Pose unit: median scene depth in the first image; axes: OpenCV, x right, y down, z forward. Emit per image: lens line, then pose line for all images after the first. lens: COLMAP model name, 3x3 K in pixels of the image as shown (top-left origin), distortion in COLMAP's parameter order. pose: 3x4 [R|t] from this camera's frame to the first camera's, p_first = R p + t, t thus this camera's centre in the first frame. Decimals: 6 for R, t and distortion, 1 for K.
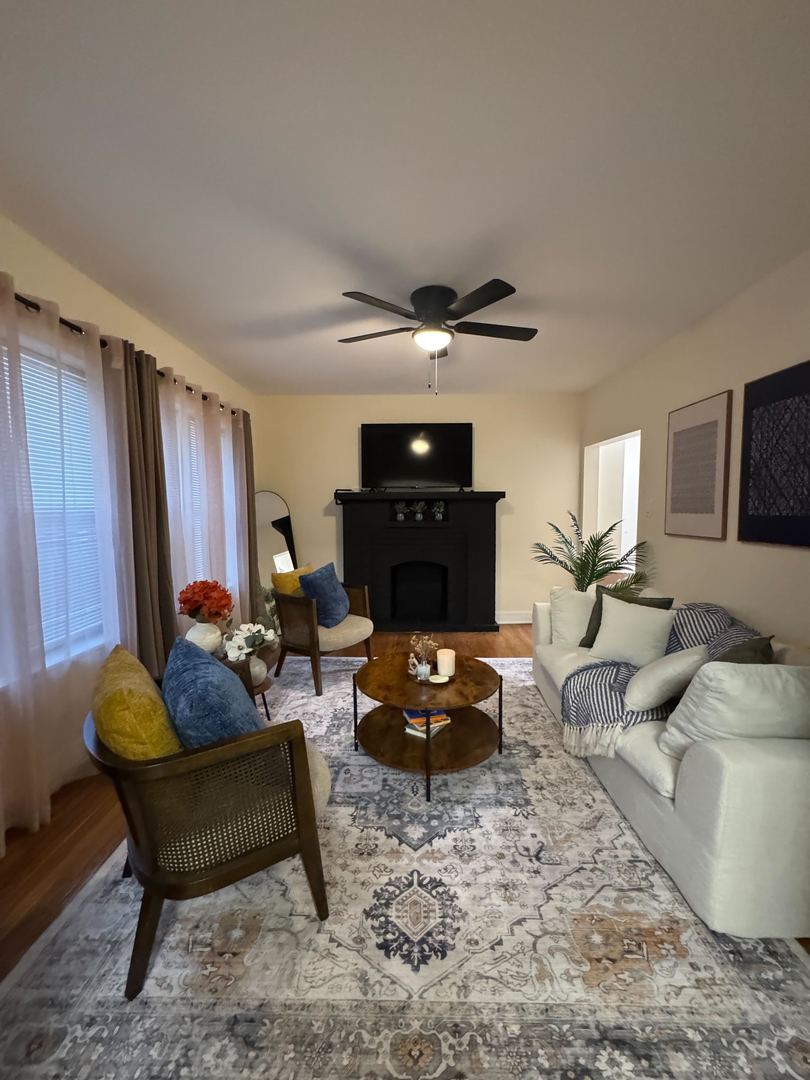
lens RADIAL K [[430.8, 0, 399.9], [0, 430.8, 541.3], [0, 0, 1]] dist [-0.002184, 0.000326]
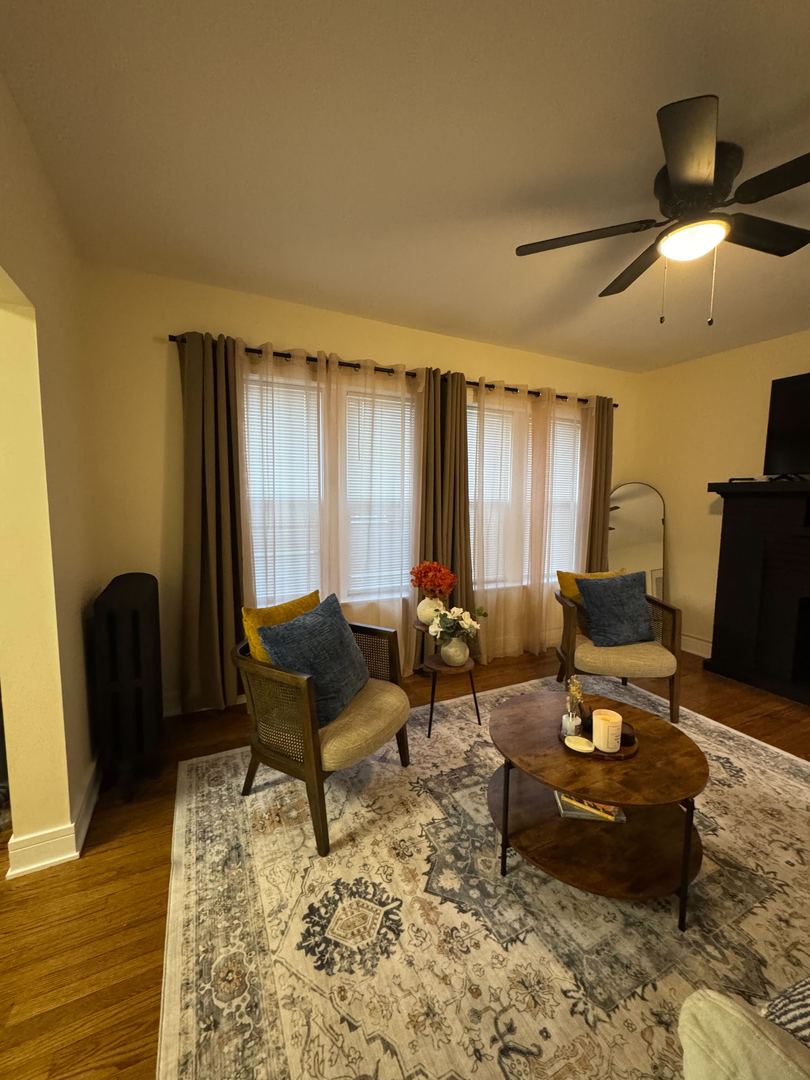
lens RADIAL K [[430.8, 0, 406.5], [0, 430.8, 537.8], [0, 0, 1]] dist [-0.002184, 0.000326]
pose [[0.459907, 0.091879, -0.883201, 0.748863], [-0.085176, 0.994611, 0.059116, -0.049652], [0.883873, 0.048040, 0.465254, 0.536448]]
